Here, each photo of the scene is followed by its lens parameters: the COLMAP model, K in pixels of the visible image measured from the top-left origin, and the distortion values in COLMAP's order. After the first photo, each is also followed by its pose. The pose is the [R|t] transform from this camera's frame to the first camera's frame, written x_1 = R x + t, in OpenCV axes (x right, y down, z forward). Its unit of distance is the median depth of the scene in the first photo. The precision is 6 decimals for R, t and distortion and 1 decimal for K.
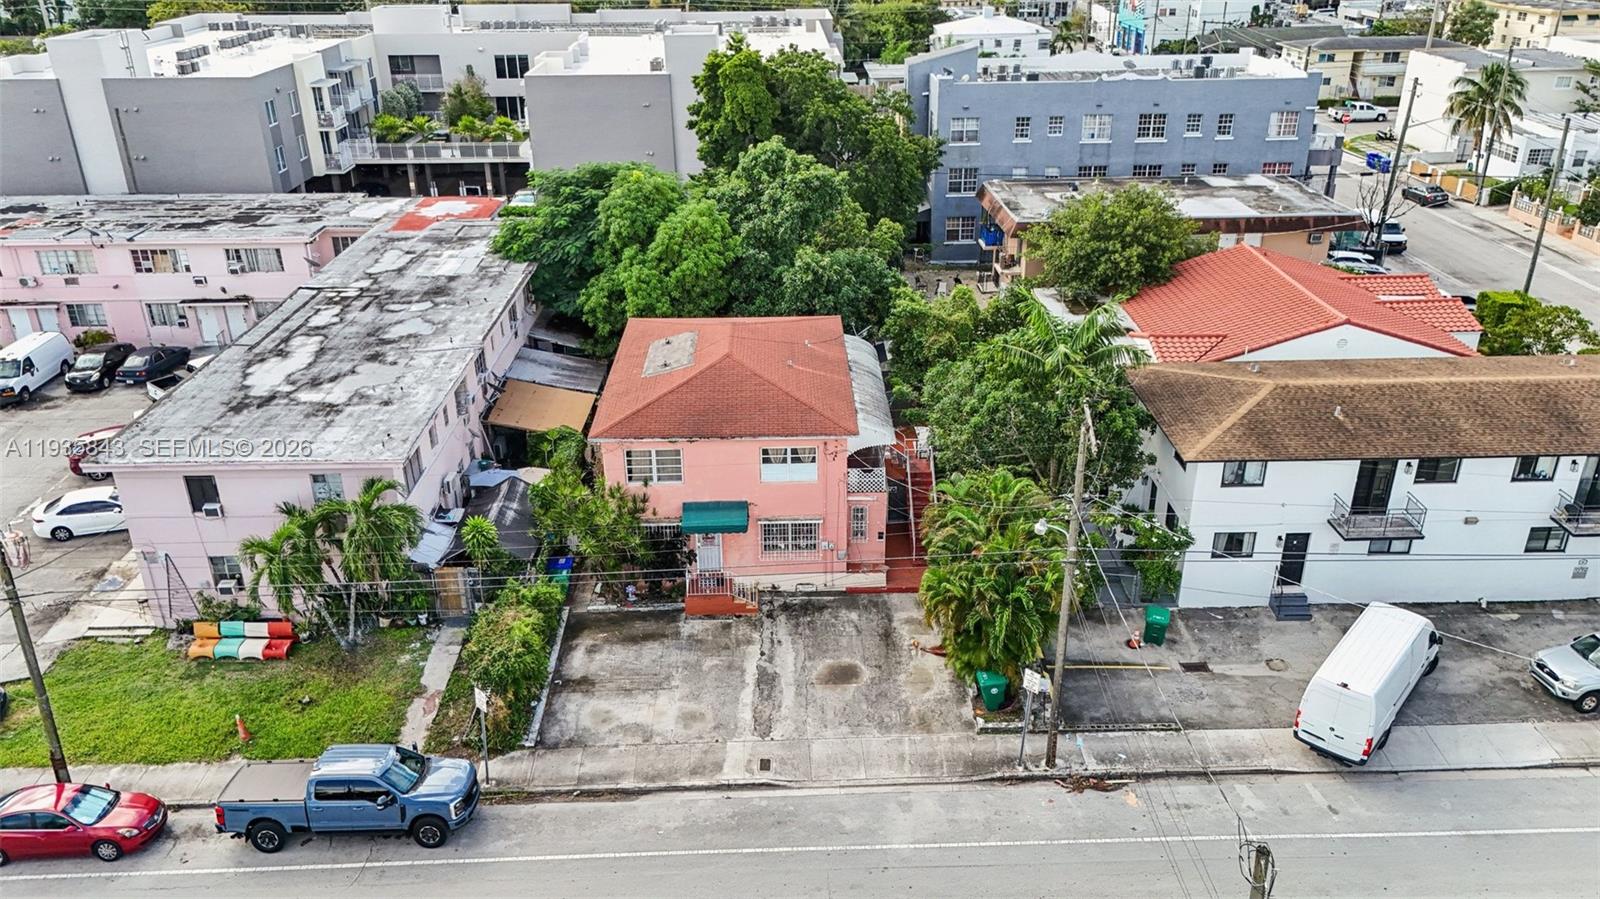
lens RADIAL K [[1187.7, 0, 800.0], [0, 1187.7, 449.5], [0, 0, 1]] dist [0.070287, -0.068044]
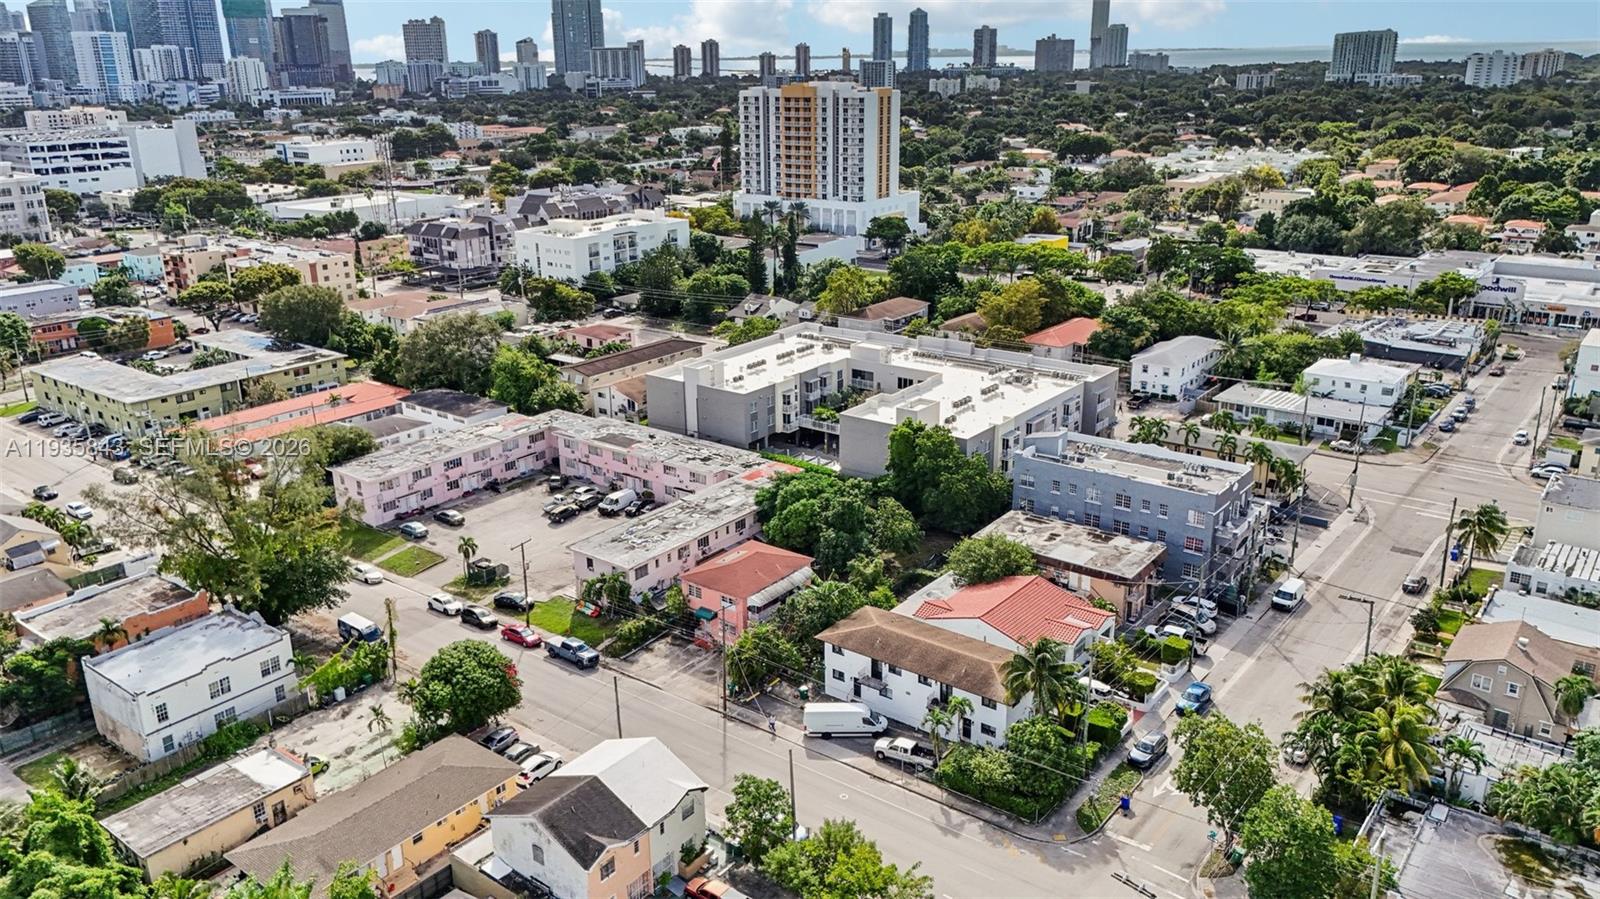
lens RADIAL K [[1187.7, 0, 800.0], [0, 1187.7, 449.5], [0, 0, 1]] dist [0.070287, -0.068044]
pose [[0.778888, 0.199731, -0.594510, 1.614487], [-0.260977, 0.965184, -0.017653, -0.313749], [0.570285, 0.168903, 0.803895, -1.208425]]
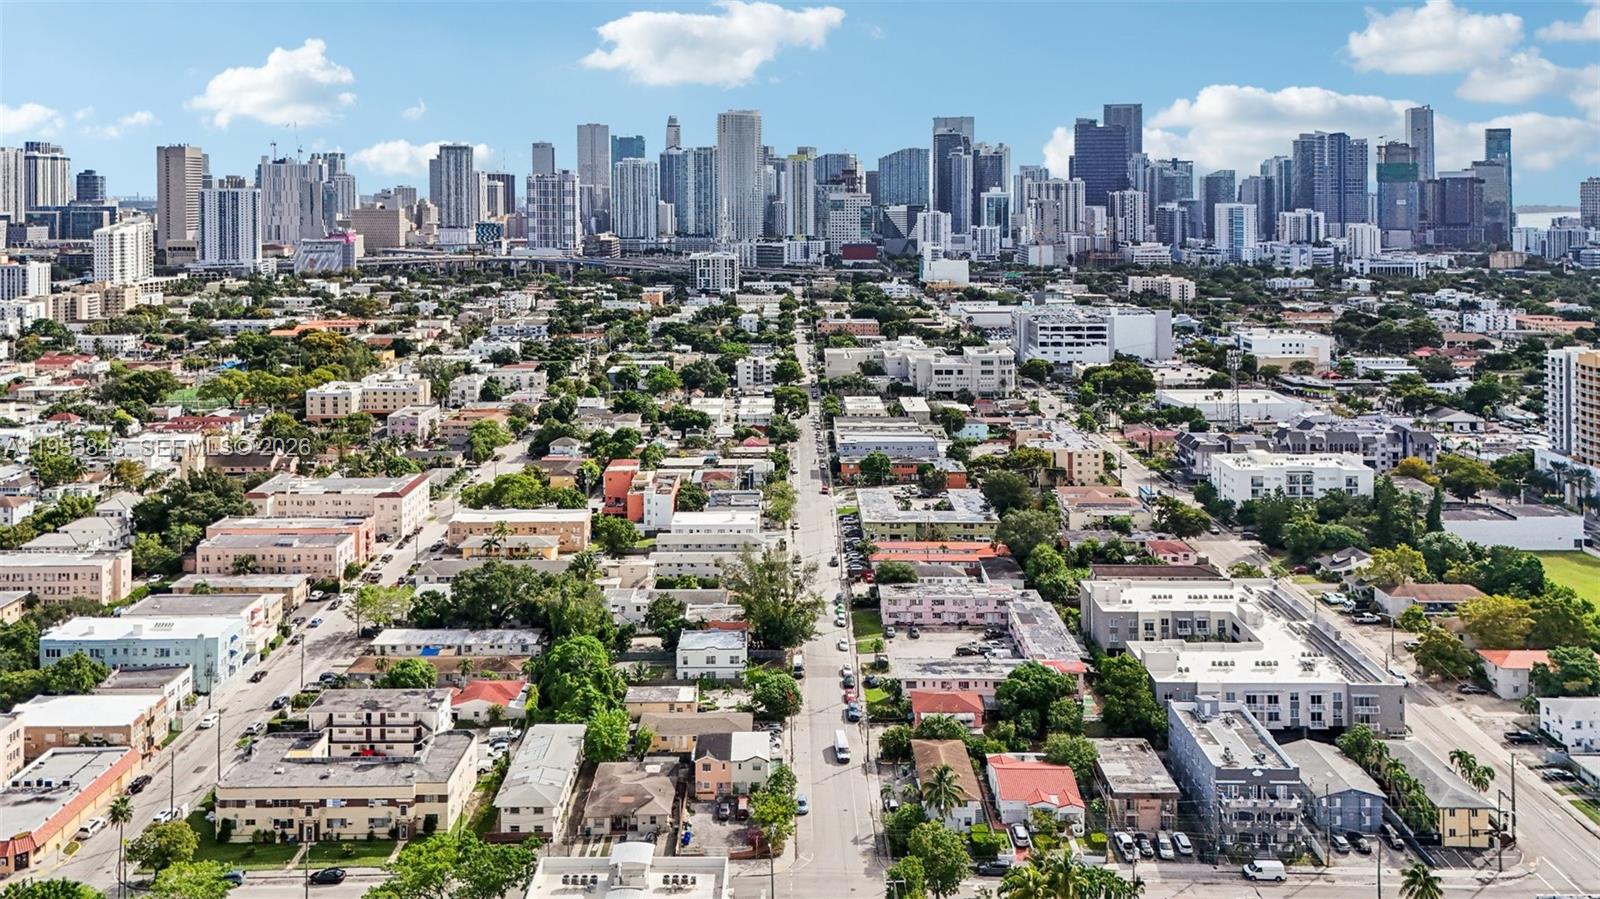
lens RADIAL K [[1202.1, 0, 801.3], [0, 1202.1, 421.7], [0, 0, 1]] dist [0.033303, -0.003314]
pose [[-0.010968, 0.196489, -0.980445, 4.343261], [-0.423798, 0.887173, 0.182537, -1.650853], [0.905690, 0.417513, 0.073541, -0.345528]]
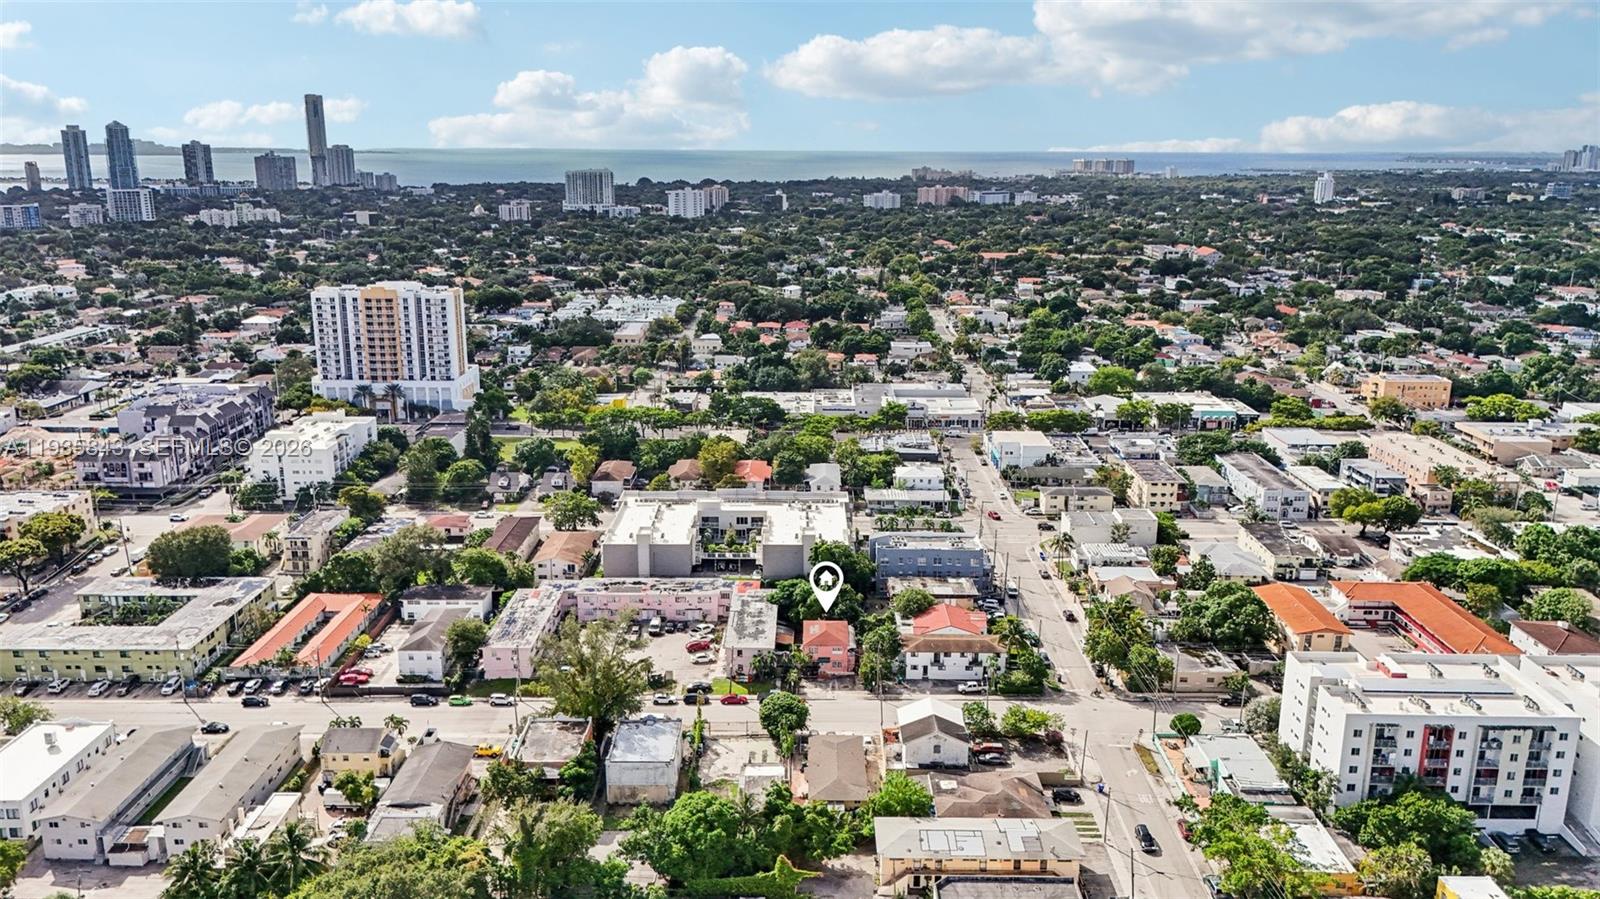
lens RADIAL K [[1187.7, 0, 800.0], [0, 1187.7, 449.5], [0, 0, 1]] dist [0.070287, -0.068044]
pose [[0.999603, 0.022405, -0.017089, -0.098587], [-0.025168, 0.982629, -0.183865, 0.103180], [0.012673, 0.184222, 0.982803, -4.221762]]
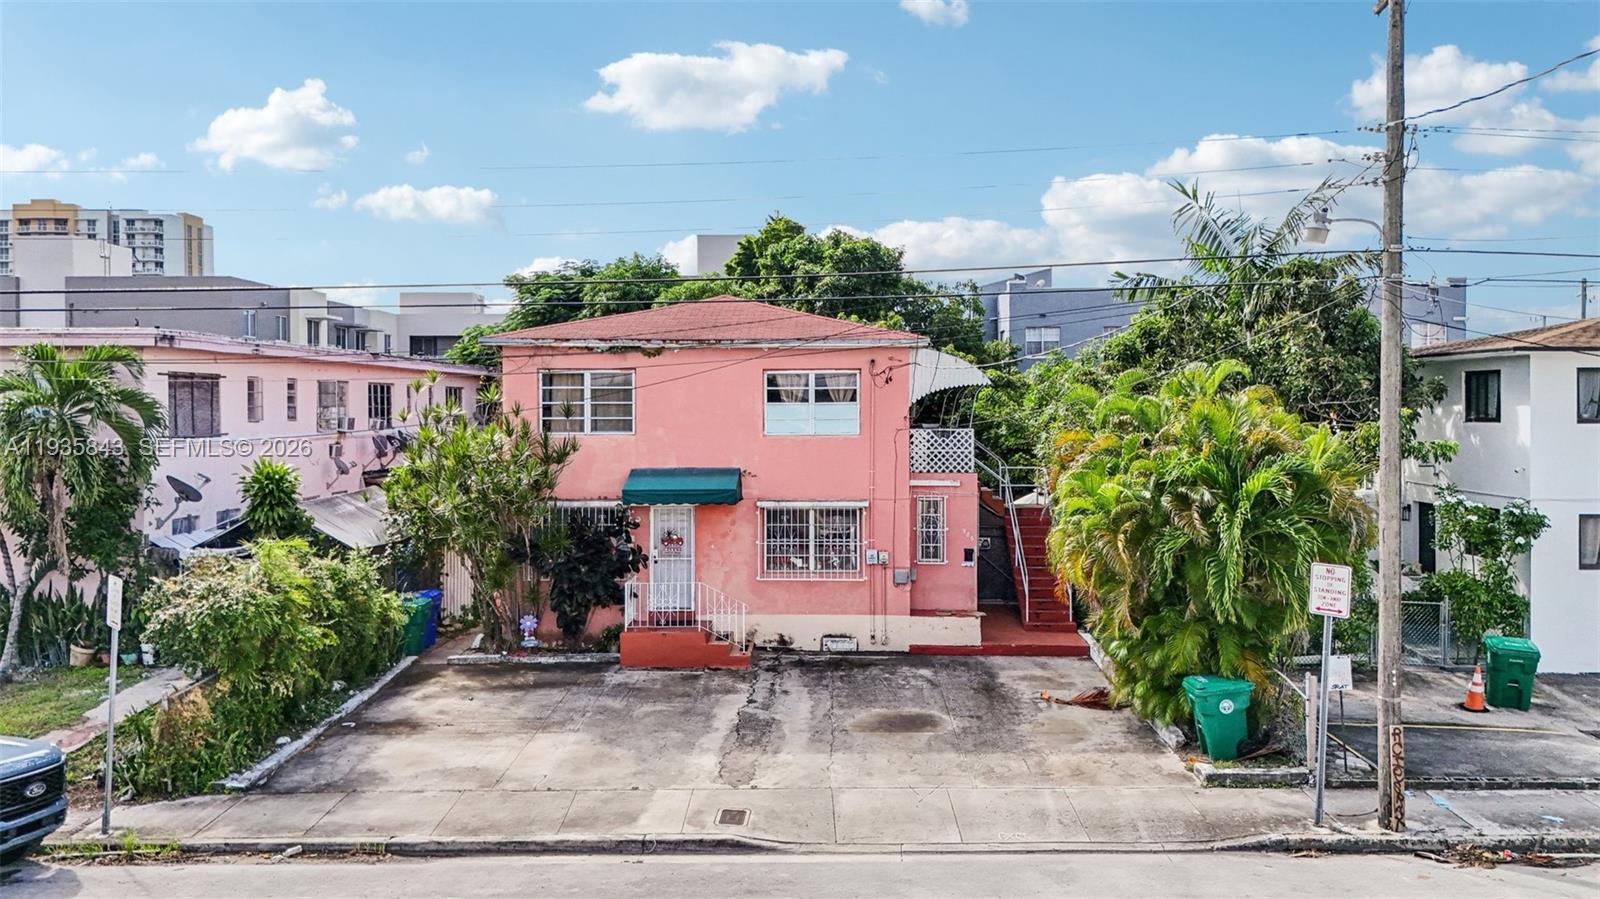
lens RADIAL K [[1202.1, 0, 801.3], [0, 1202.1, 421.7], [0, 0, 1]] dist [0.033303, -0.003314]
pose [[0.998837, 0.007961, -0.047556, 0.012500], [-0.026918, 0.910343, -0.412978, 0.236790], [0.040004, 0.413778, 0.909499, 0.398307]]
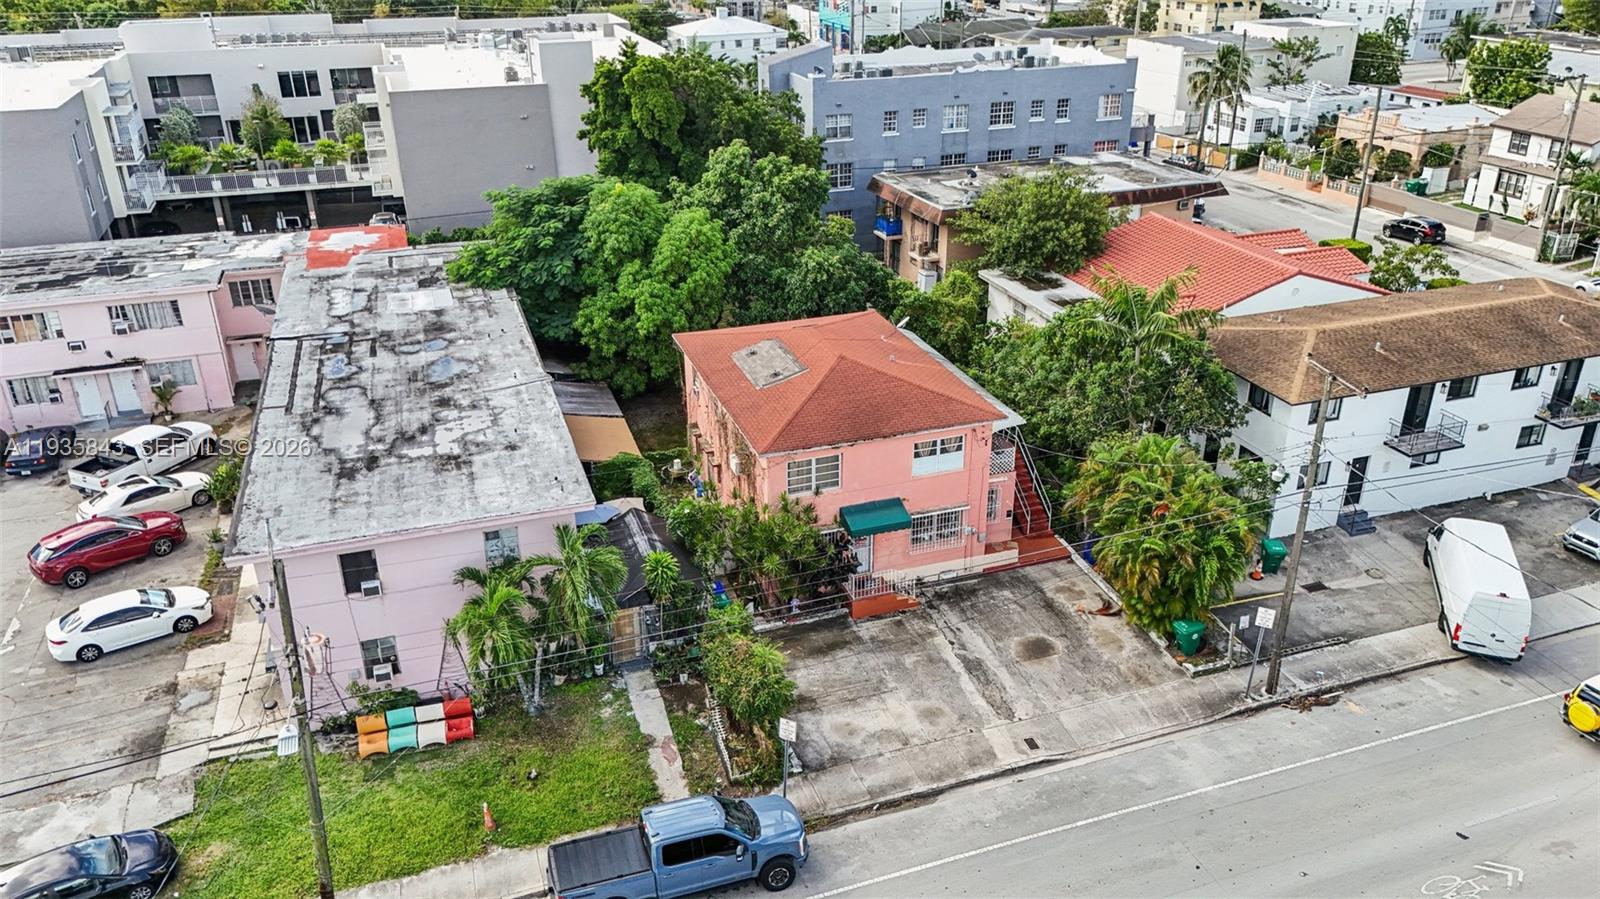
lens RADIAL K [[1187.7, 0, 800.0], [0, 1187.7, 449.5], [0, 0, 1]] dist [0.070287, -0.068044]
pose [[0.952523, -0.128119, 0.276197, -0.352809], [0.128590, 0.991561, 0.016482, -0.021547], [-0.275978, 0.019816, 0.960960, 0.047379]]
